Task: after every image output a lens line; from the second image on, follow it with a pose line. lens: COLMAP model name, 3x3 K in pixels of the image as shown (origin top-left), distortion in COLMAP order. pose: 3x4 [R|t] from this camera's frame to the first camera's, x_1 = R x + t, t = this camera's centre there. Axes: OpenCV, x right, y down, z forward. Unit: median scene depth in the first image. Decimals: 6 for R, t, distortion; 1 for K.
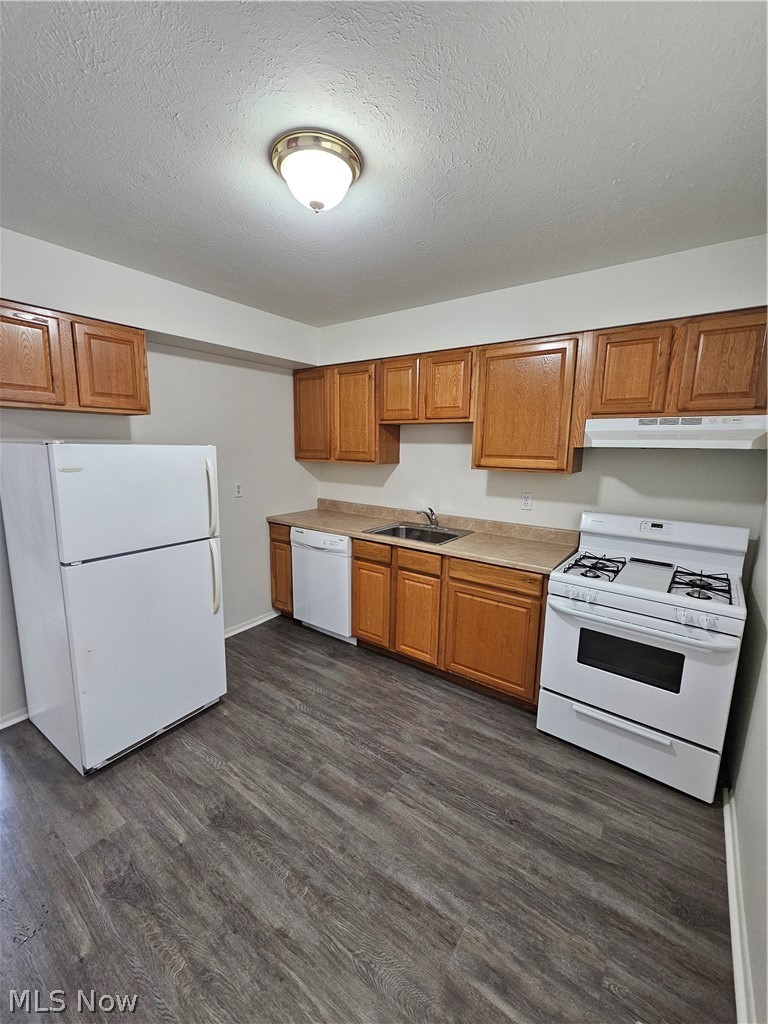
lens RADIAL K [[417.2, 0, 378.8], [0, 417.2, 512.2], [0, 0, 1]] dist [0.002785, 0.000484]
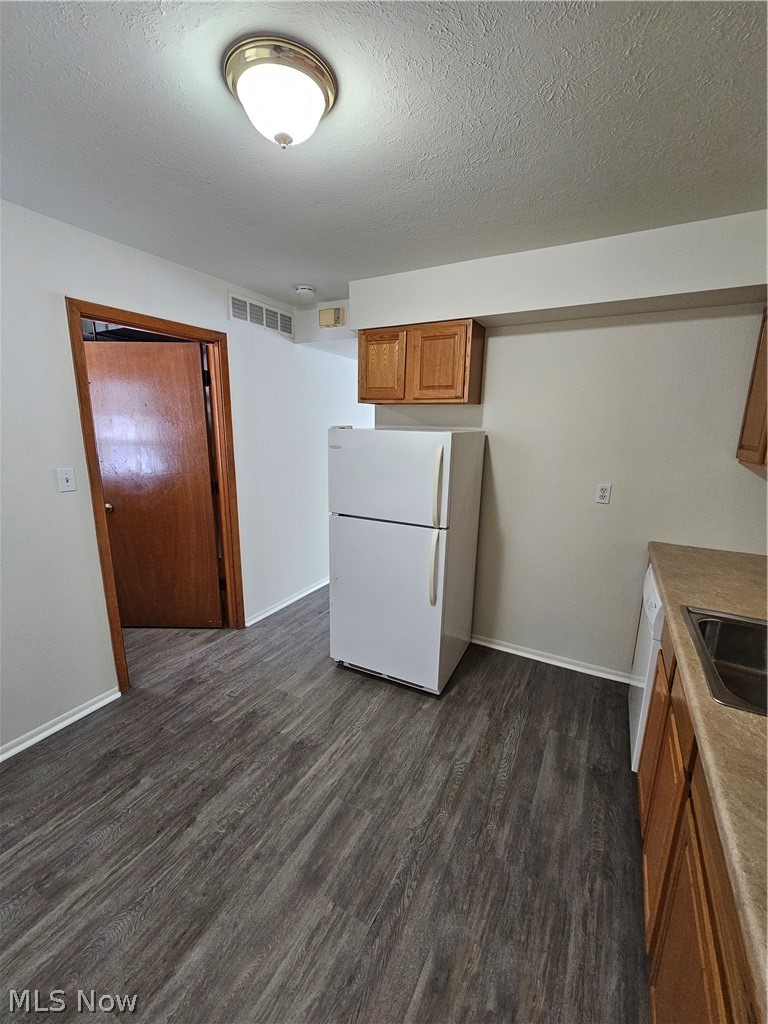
lens RADIAL K [[417.2, 0, 380.9], [0, 417.2, 511.8], [0, 0, 1]] dist [0.002785, 0.000484]
pose [[0.132955, 0.195416, -0.971666, 0.570146], [-0.175914, 0.969457, 0.170901, -0.131008], [0.975386, 0.148208, 0.163271, 0.792716]]
